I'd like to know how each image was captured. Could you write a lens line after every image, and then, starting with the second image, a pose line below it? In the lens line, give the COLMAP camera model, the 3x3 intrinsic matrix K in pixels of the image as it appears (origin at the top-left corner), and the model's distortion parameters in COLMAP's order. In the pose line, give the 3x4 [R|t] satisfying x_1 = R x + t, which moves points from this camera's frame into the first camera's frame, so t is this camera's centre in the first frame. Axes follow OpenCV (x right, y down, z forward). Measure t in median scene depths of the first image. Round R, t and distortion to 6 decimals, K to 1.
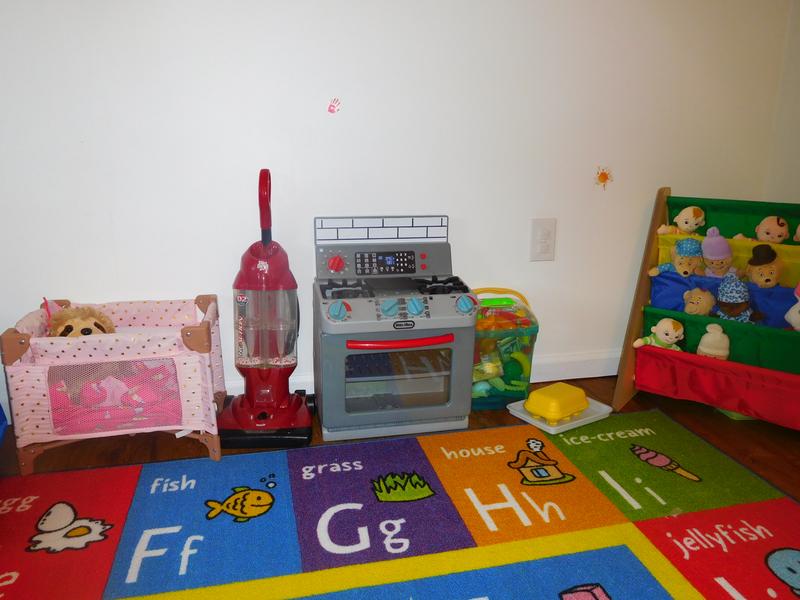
lens RADIAL K [[604.2, 0, 400.0], [0, 604.2, 300.0], [0, 0, 1]] dist [-0.012716, 0.007062]
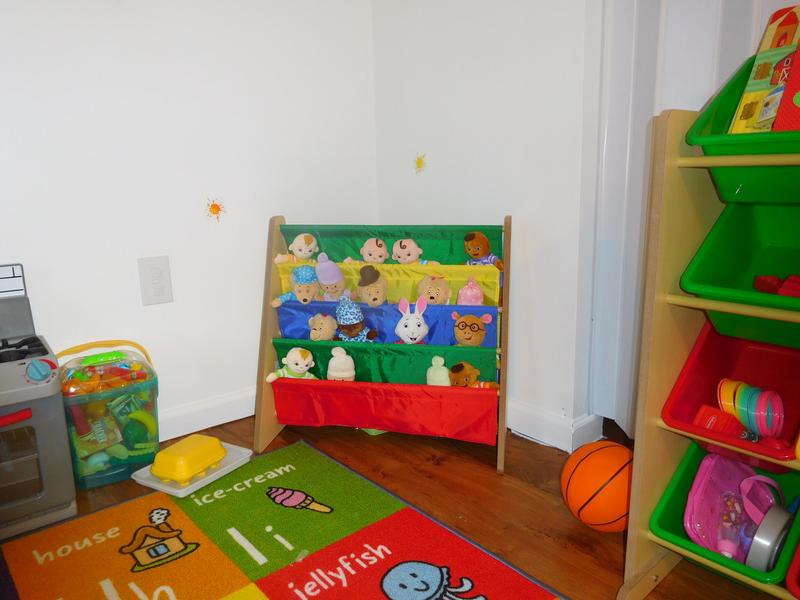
lens RADIAL K [[604.2, 0, 400.0], [0, 604.2, 300.0], [0, 0, 1]] dist [-0.012716, 0.007062]
pose [[0.886656, -0.111974, 0.448667, 0.170106], [0.133699, 0.990878, -0.016921, -0.007709], [-0.442679, 0.074989, 0.893539, 0.041774]]
